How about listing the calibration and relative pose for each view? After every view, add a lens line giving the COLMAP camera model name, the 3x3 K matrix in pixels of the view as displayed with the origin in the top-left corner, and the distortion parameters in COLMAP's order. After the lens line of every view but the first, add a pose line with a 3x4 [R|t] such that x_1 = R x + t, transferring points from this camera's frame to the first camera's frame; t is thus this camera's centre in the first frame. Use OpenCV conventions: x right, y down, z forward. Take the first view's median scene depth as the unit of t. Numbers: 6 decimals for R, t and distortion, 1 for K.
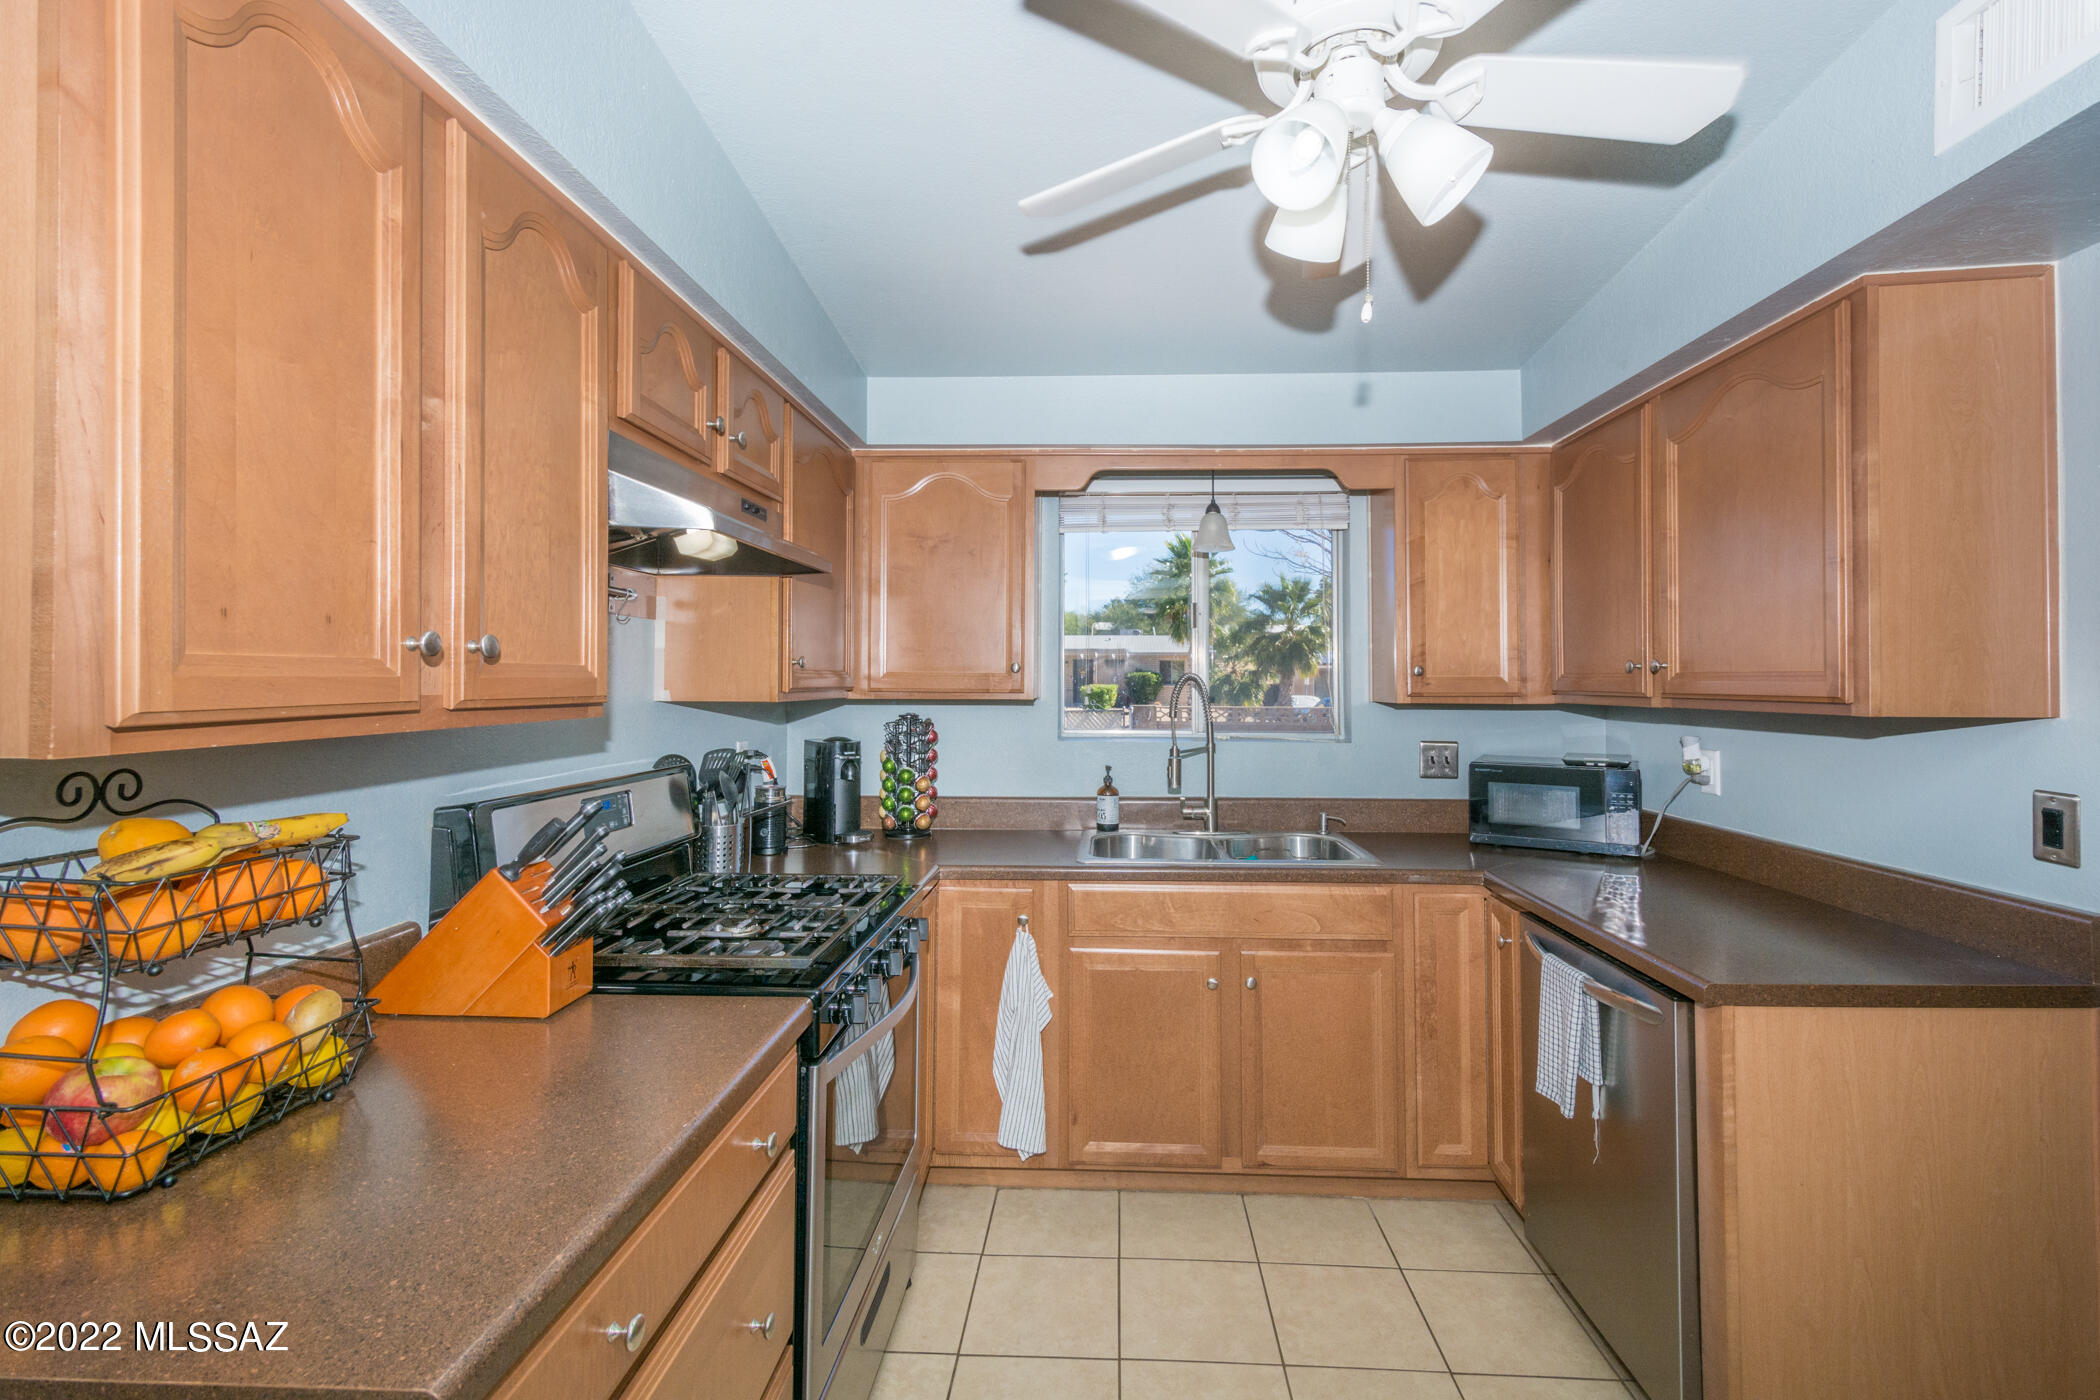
lens RADIAL K [[880.3, 0, 1059.0], [0, 880.3, 669.4], [0, 0, 1]] dist [0.000369, 0.000070]
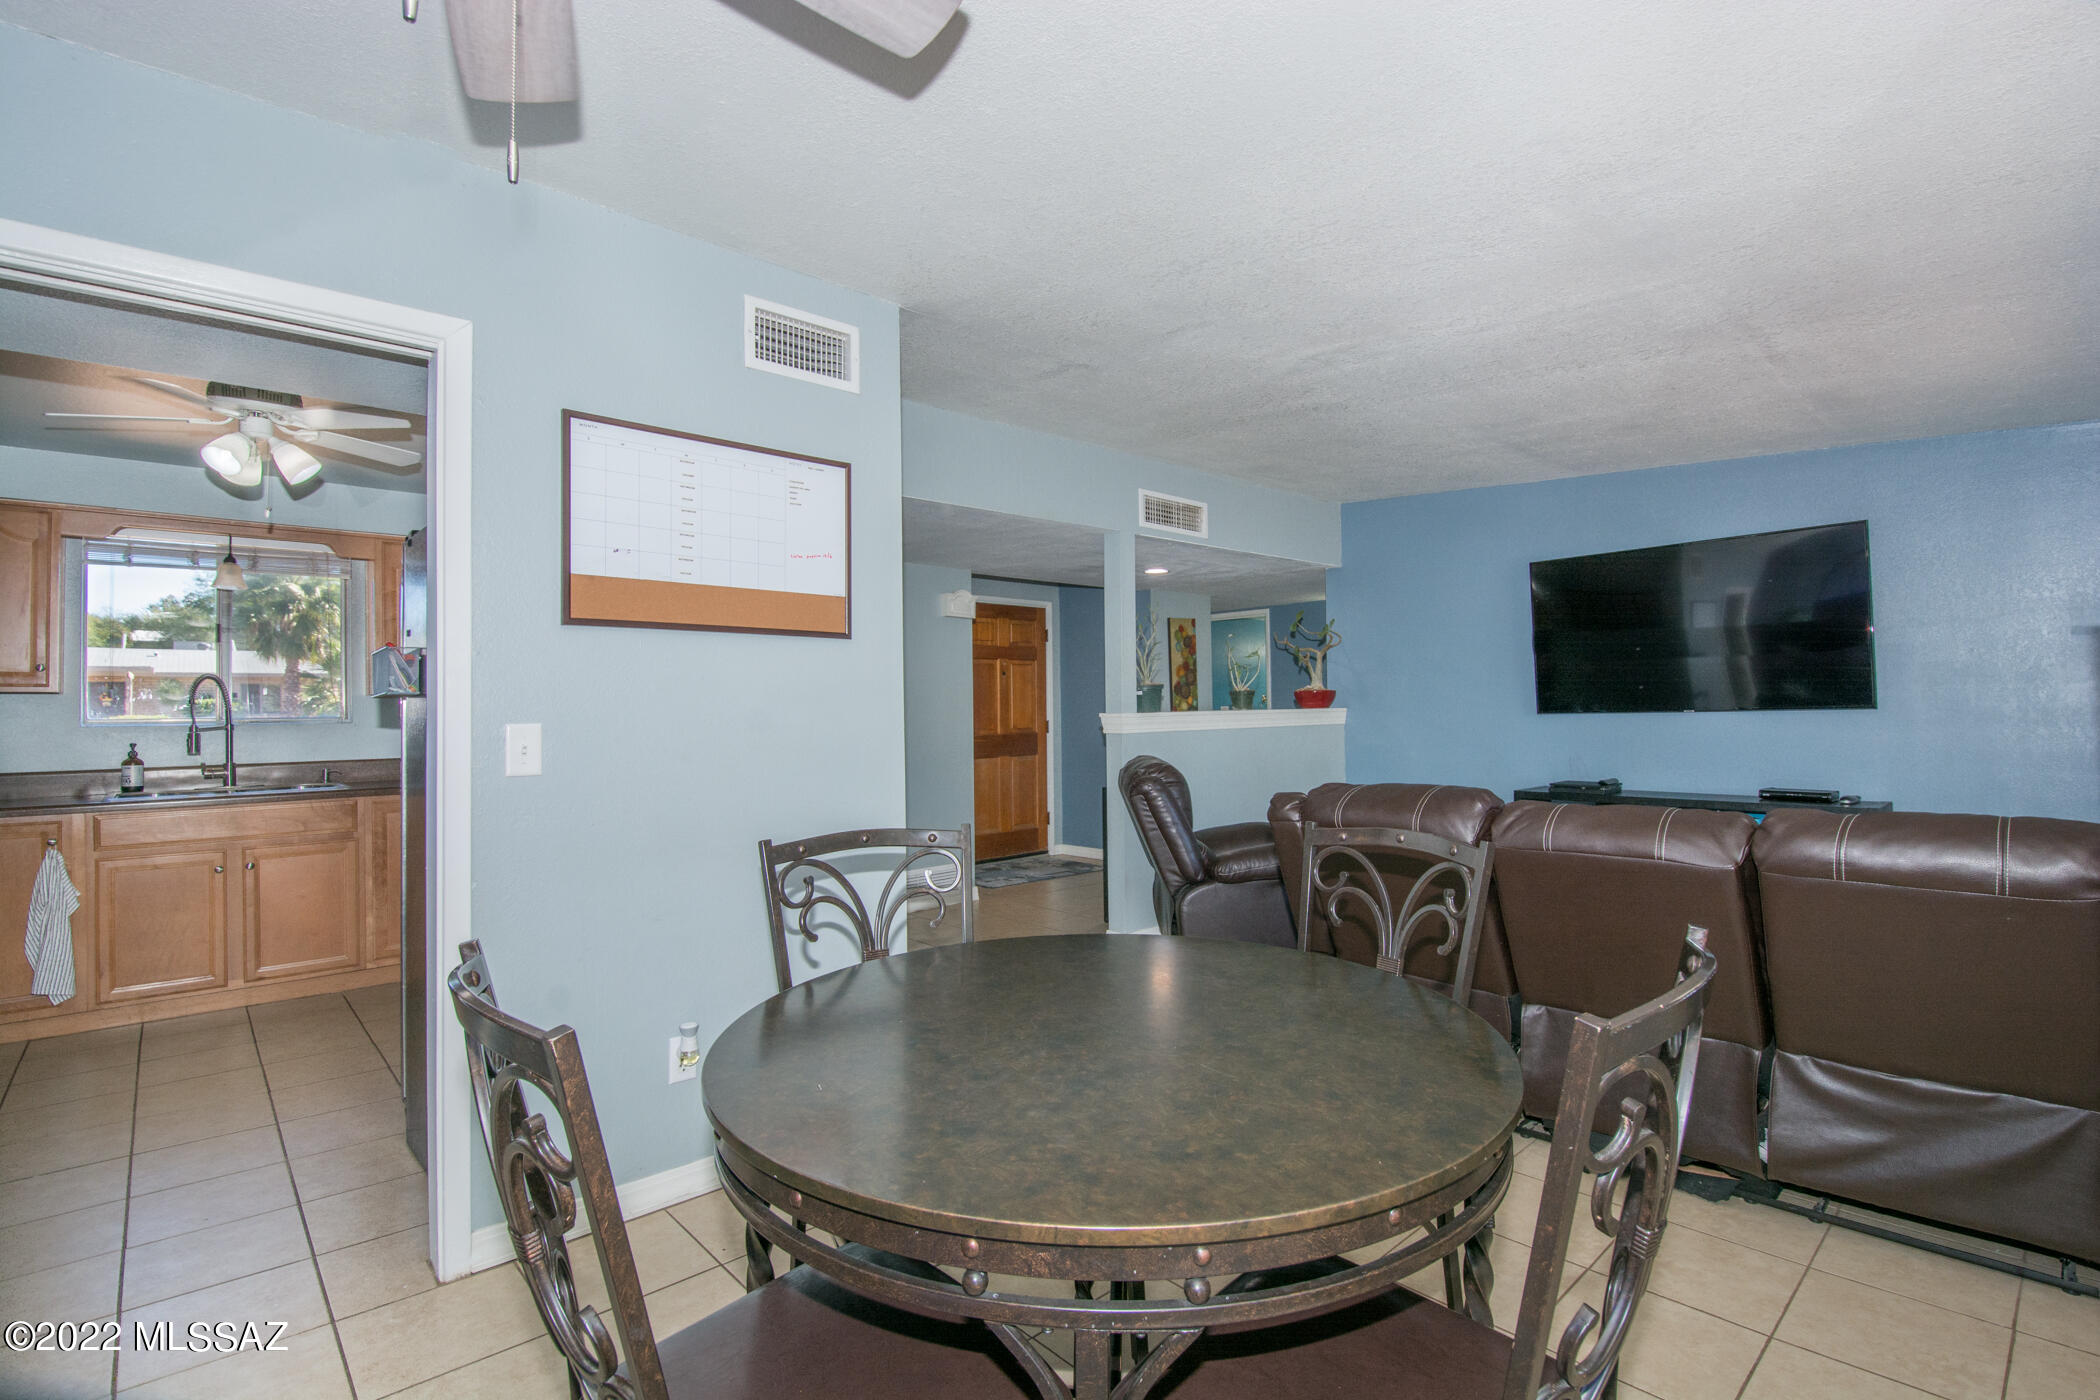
lens RADIAL K [[987.7, 0, 1049.9], [0, 987.7, 686.6], [0, 0, 1]] dist [0.000041, -0.010383]
pose [[0.699505, 0.000186, 0.714627, -0.037139], [0.007575, 0.999942, -0.007675, 0.050454], [-0.714587, 0.010782, 0.699463, -1.159778]]
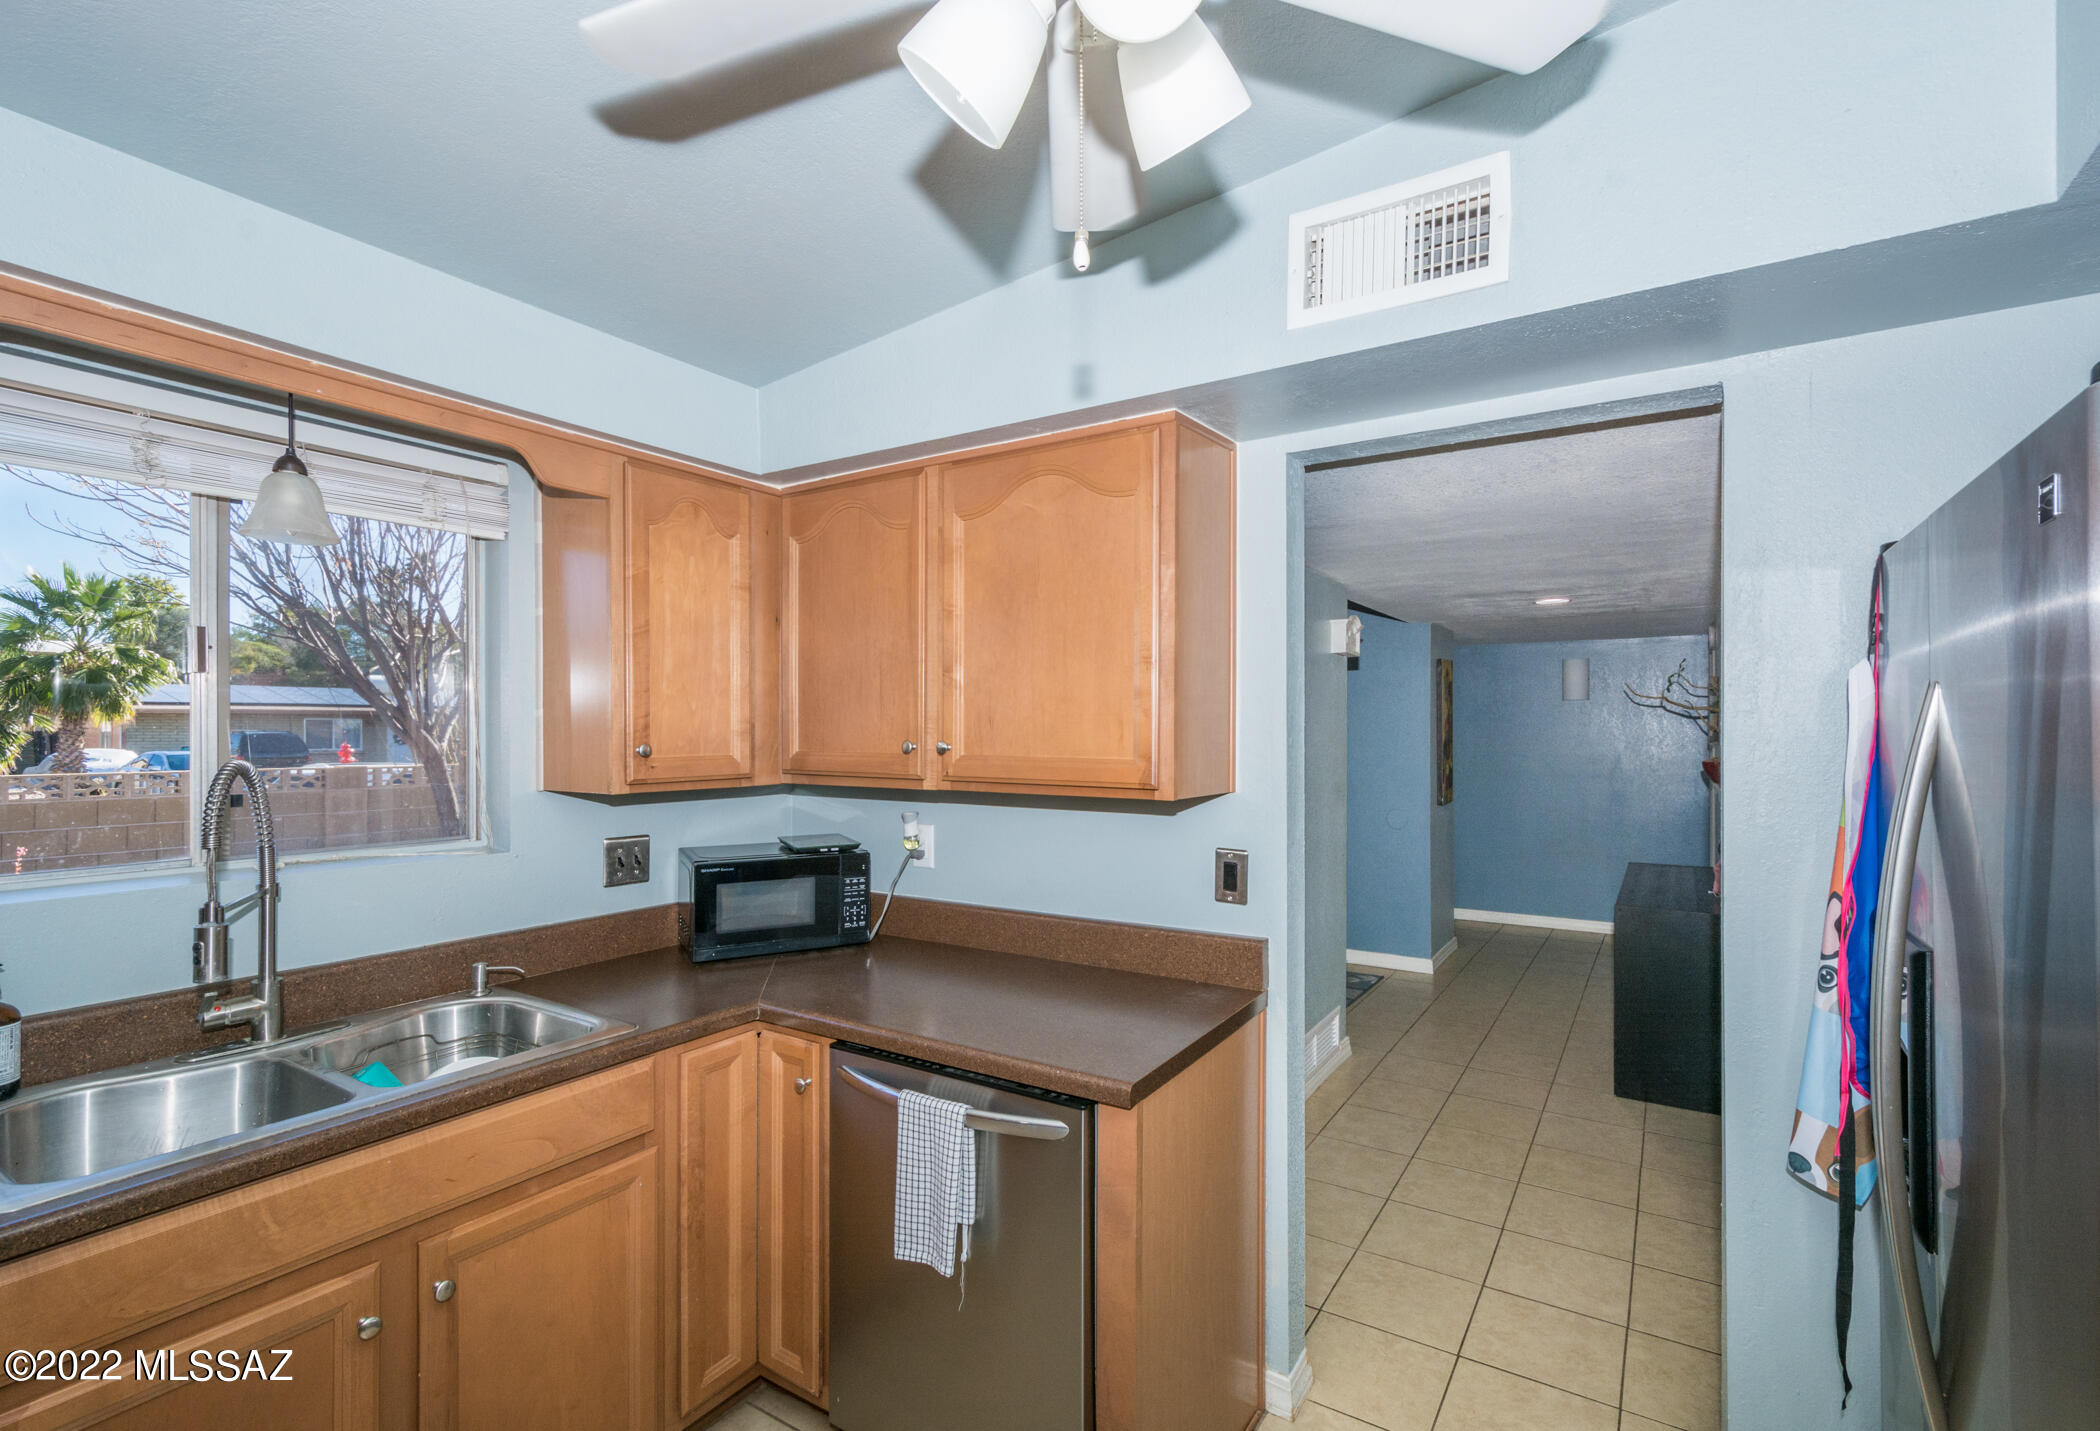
lens RADIAL K [[937.7, 0, 1056.4], [0, 937.7, 725.9], [0, 0, 1]] dist [0.000524, -0.000051]
pose [[0.482706, -0.003201, 0.875777, -0.120632], [-0.009225, 0.999919, 0.008740, -0.029352], [-0.875734, -0.012298, 0.482637, 0.309304]]
